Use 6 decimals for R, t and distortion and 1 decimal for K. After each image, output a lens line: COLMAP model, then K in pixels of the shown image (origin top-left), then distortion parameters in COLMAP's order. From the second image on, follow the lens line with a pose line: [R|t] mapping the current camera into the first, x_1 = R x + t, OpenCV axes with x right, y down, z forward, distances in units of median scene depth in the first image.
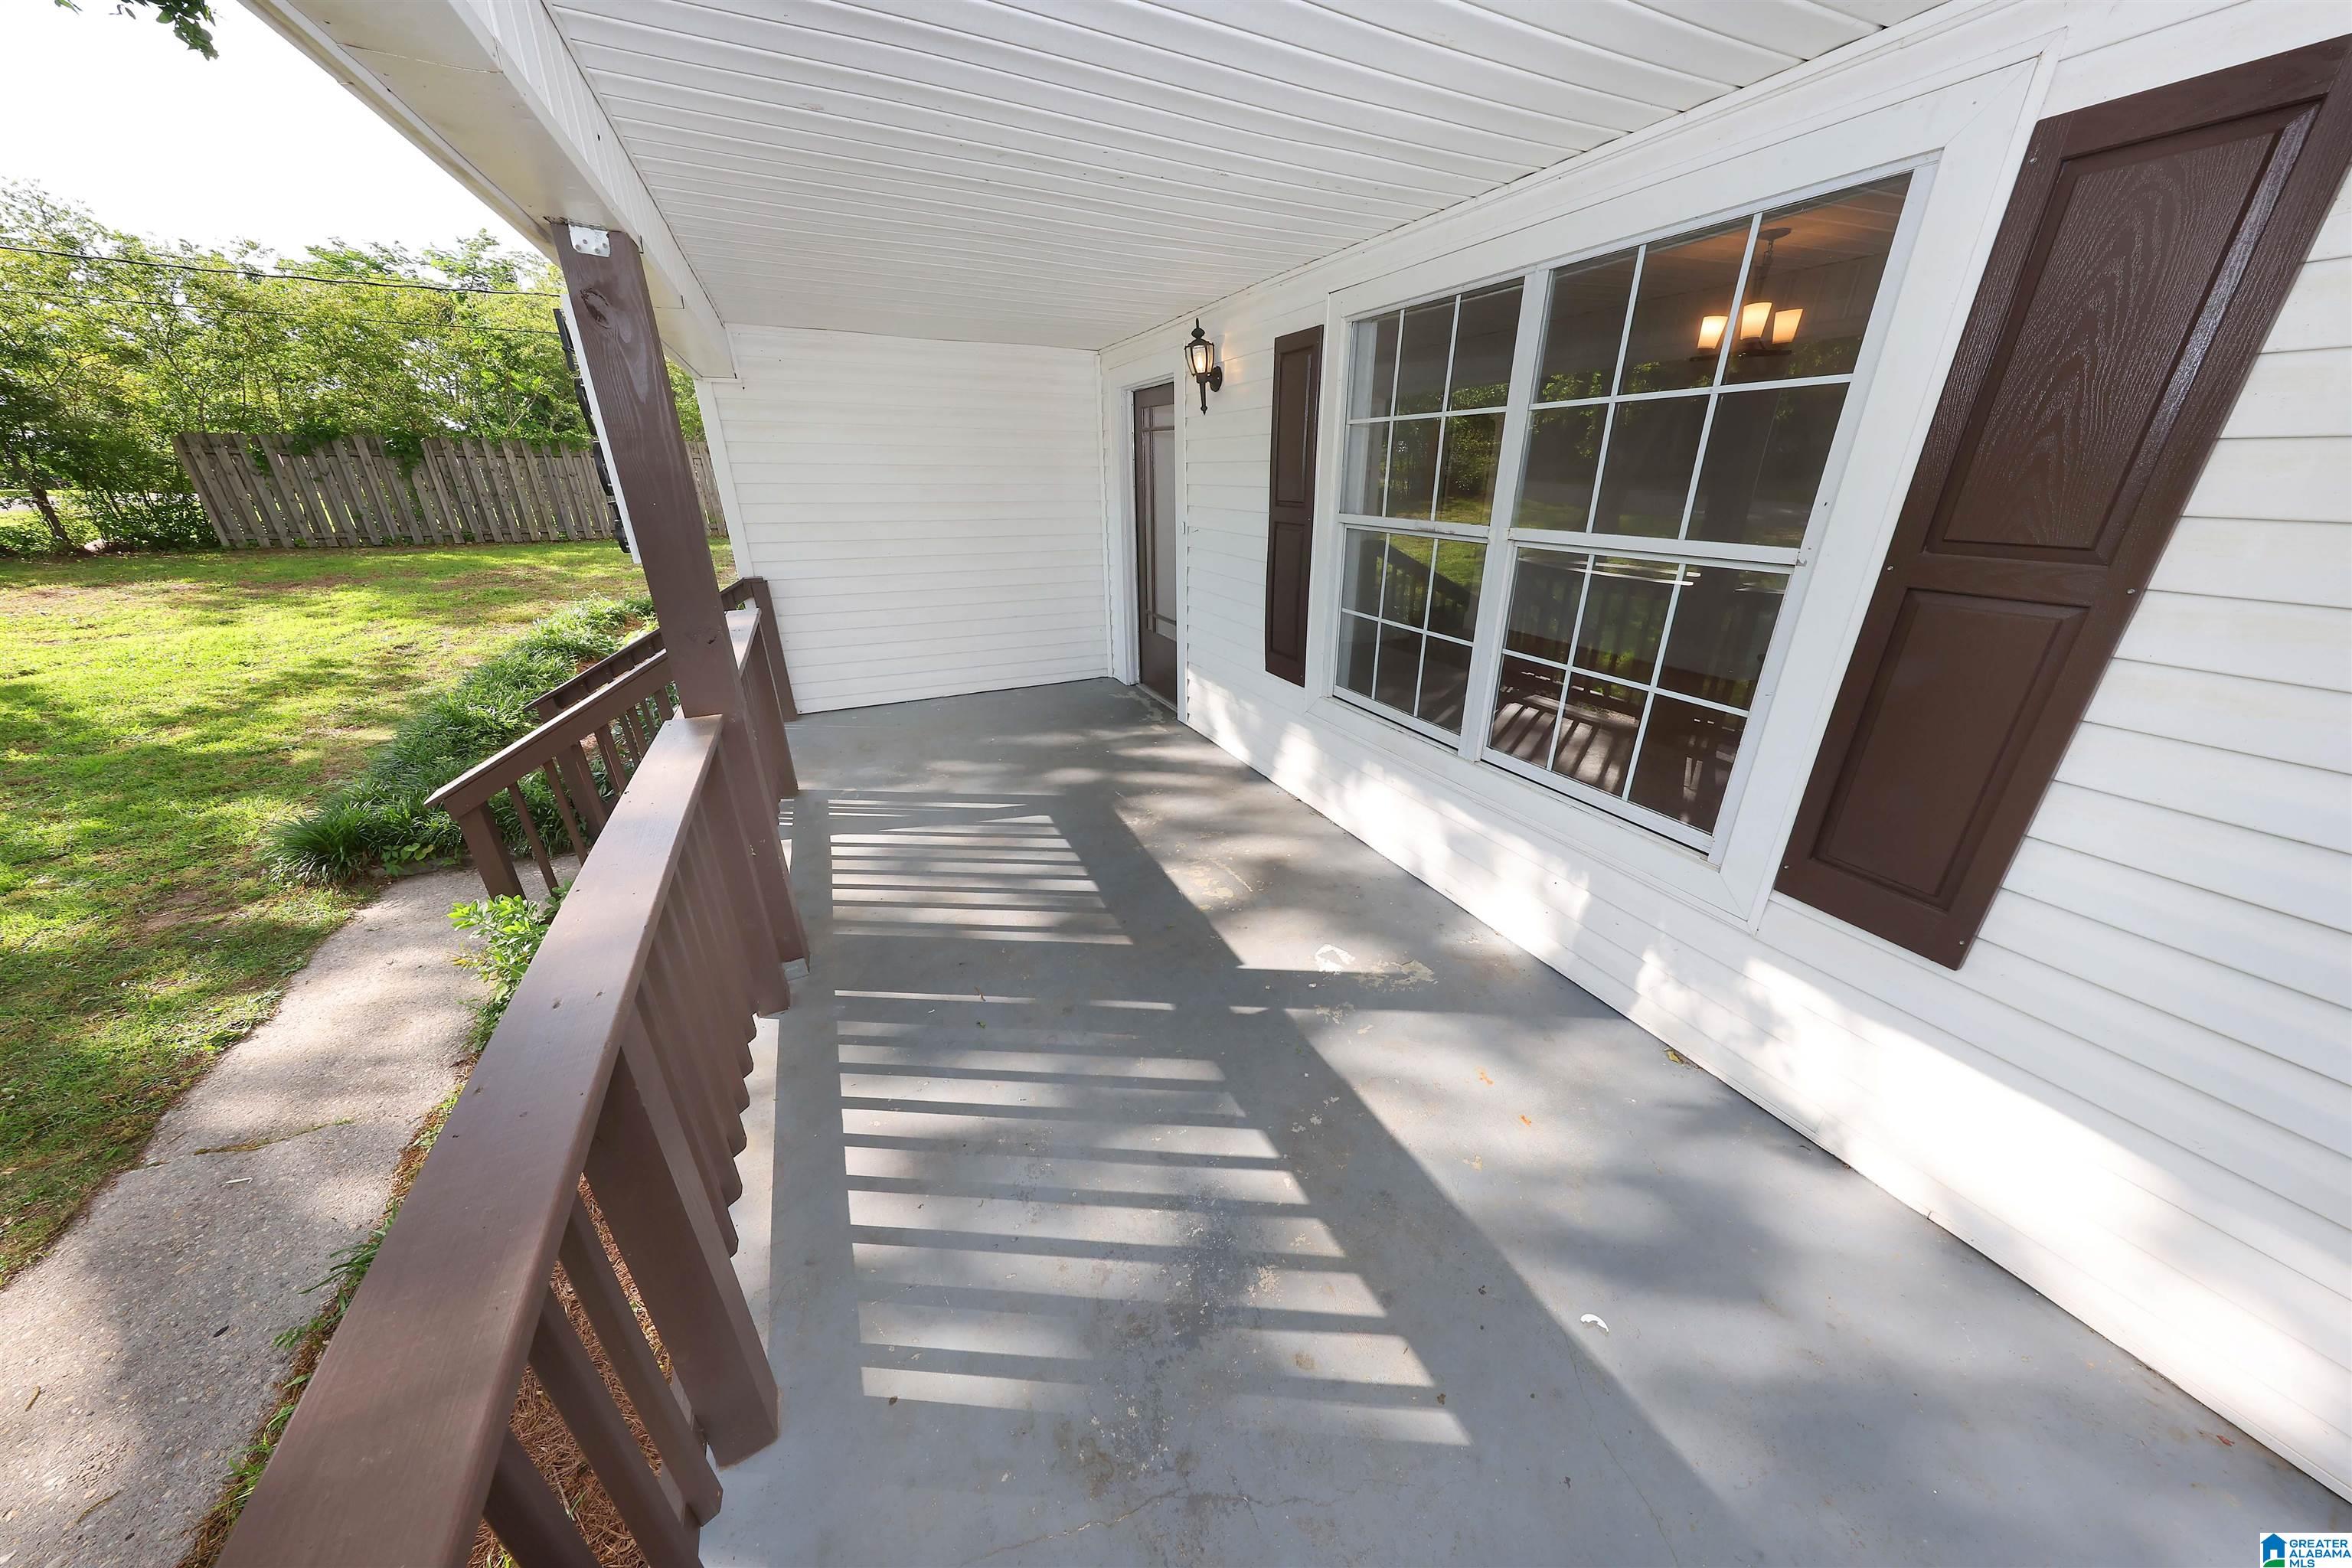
lens RADIAL K [[737.6, 0, 1184.1], [0, 737.6, 782.1], [0, 0, 1]] dist [-0.001480, -0.000410]
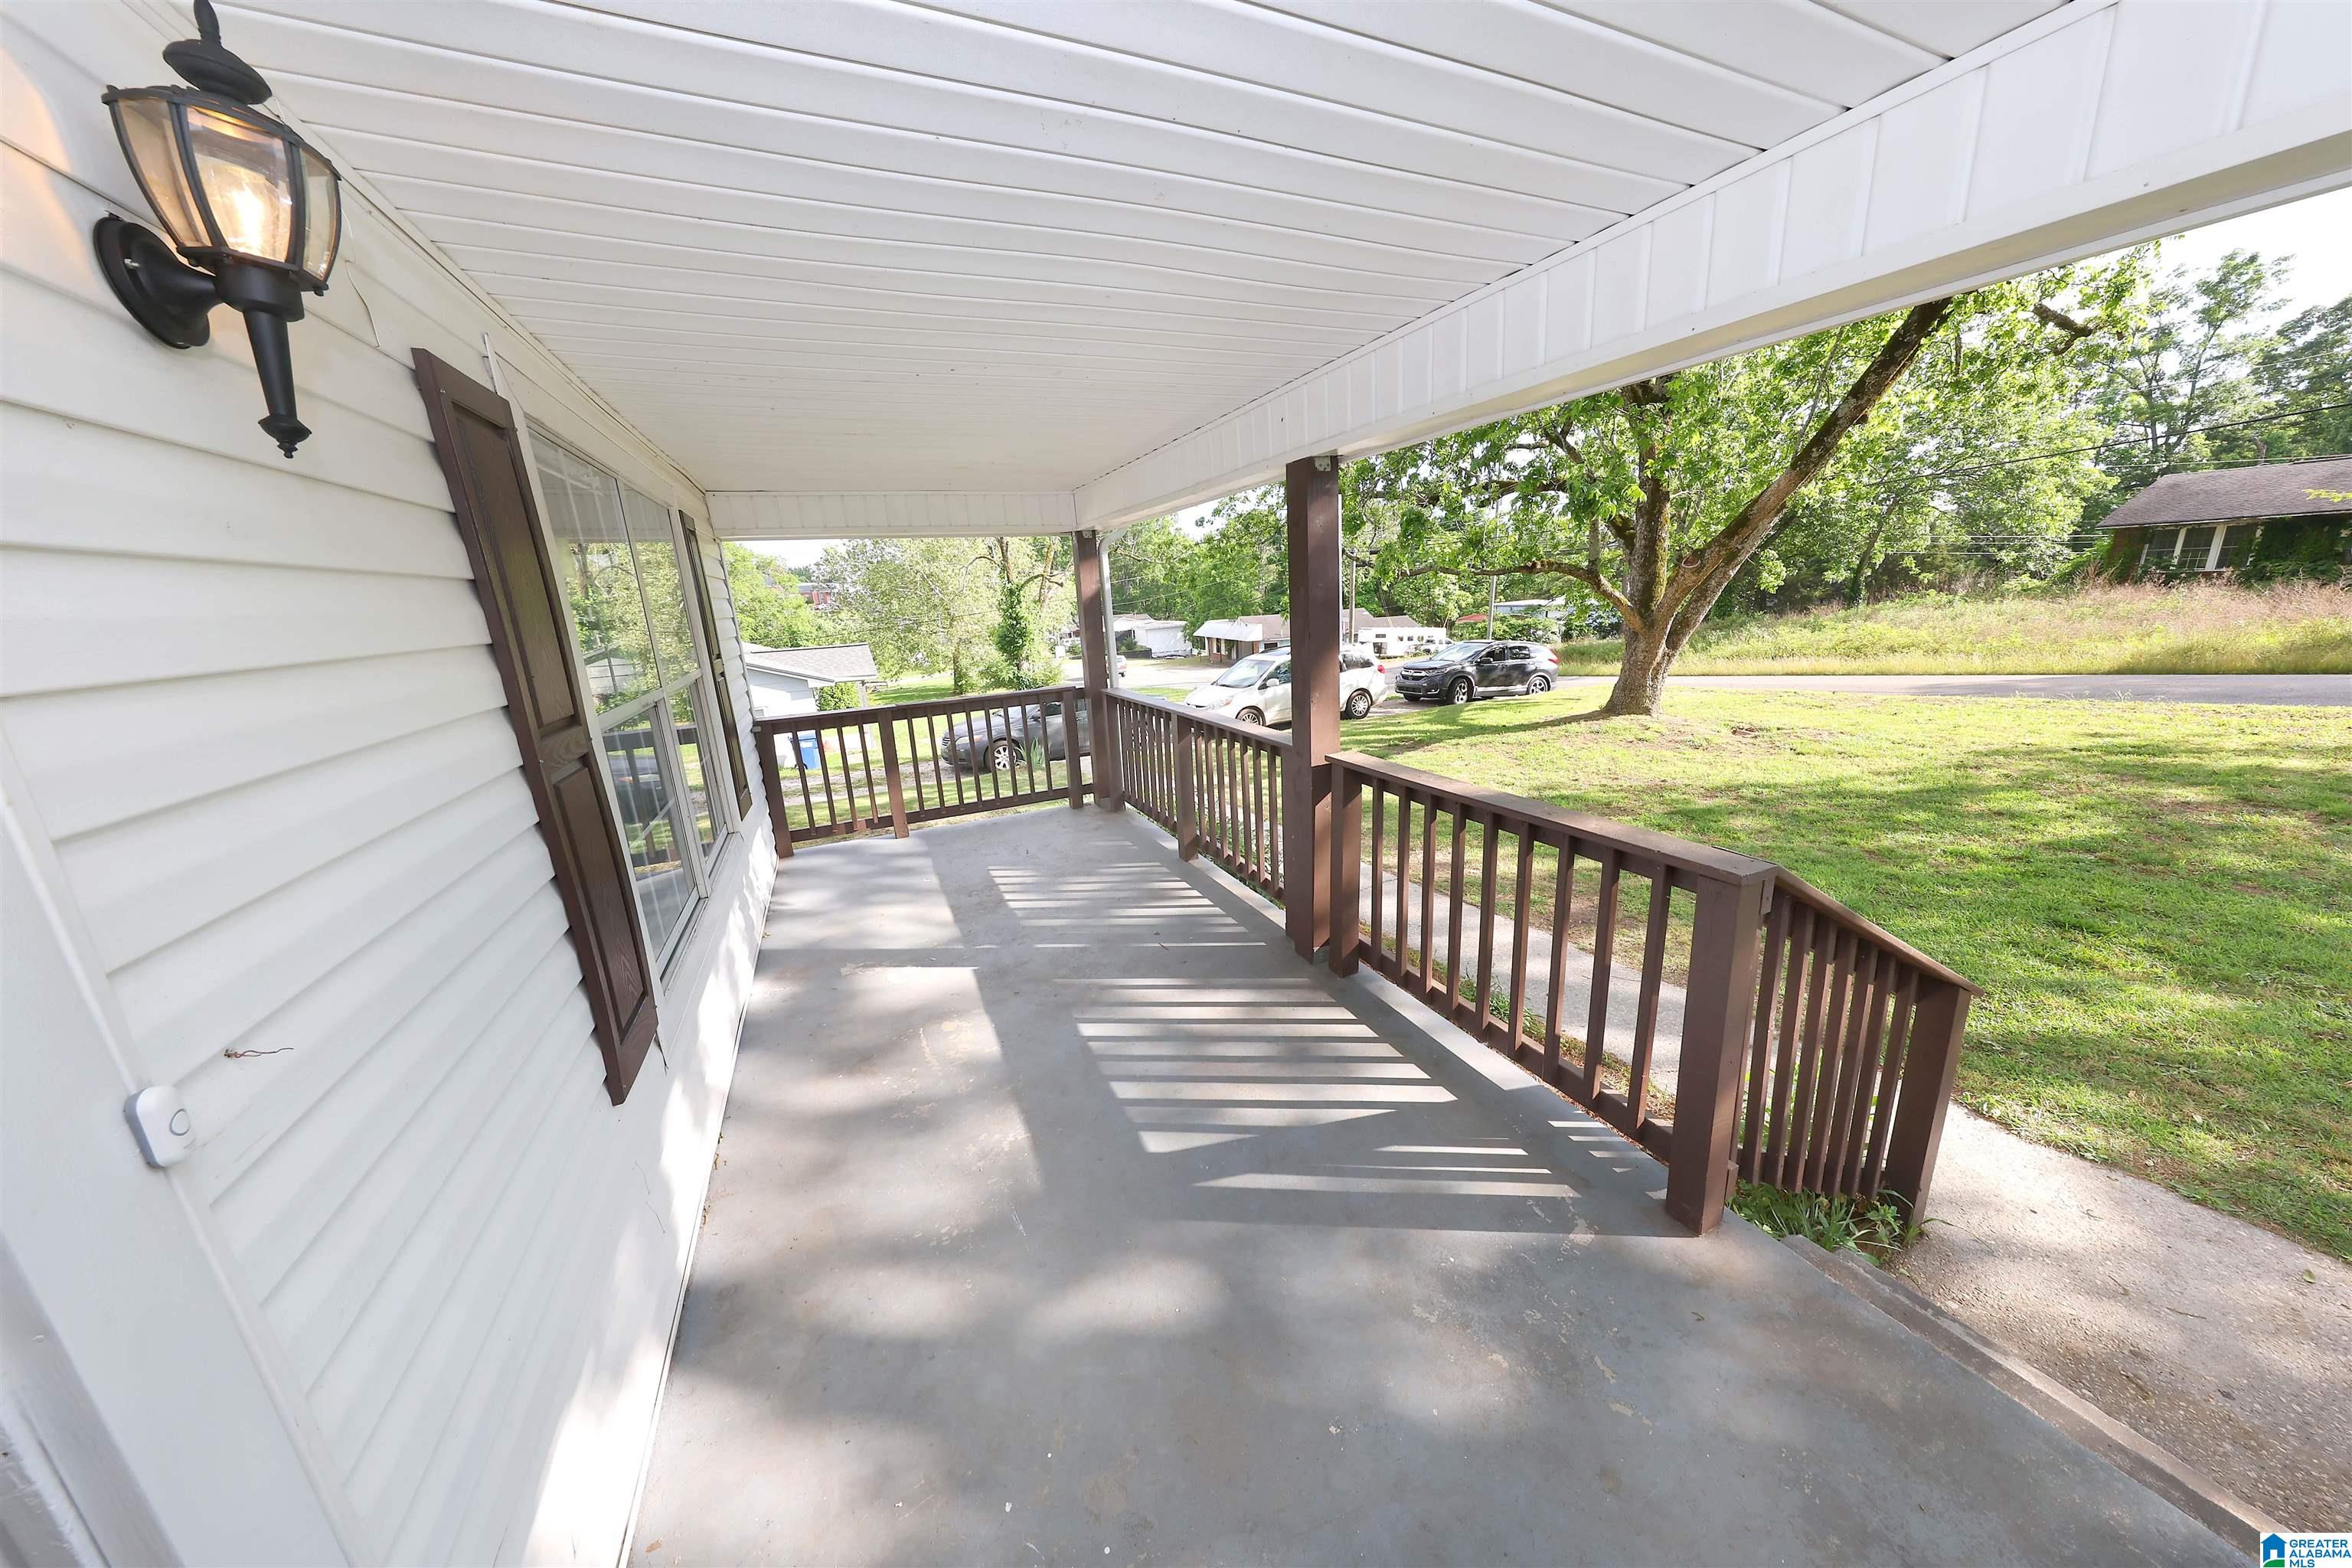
lens RADIAL K [[737.6, 0, 1176.9], [0, 737.6, 772.9], [0, 0, 1]] dist [-0.001480, -0.000410]
pose [[-0.998384, 0.044624, 0.035184, -0.432884], [0.056816, 0.795976, 0.602656, -1.007955], [-0.001113, 0.603681, -0.797225, 2.290681]]
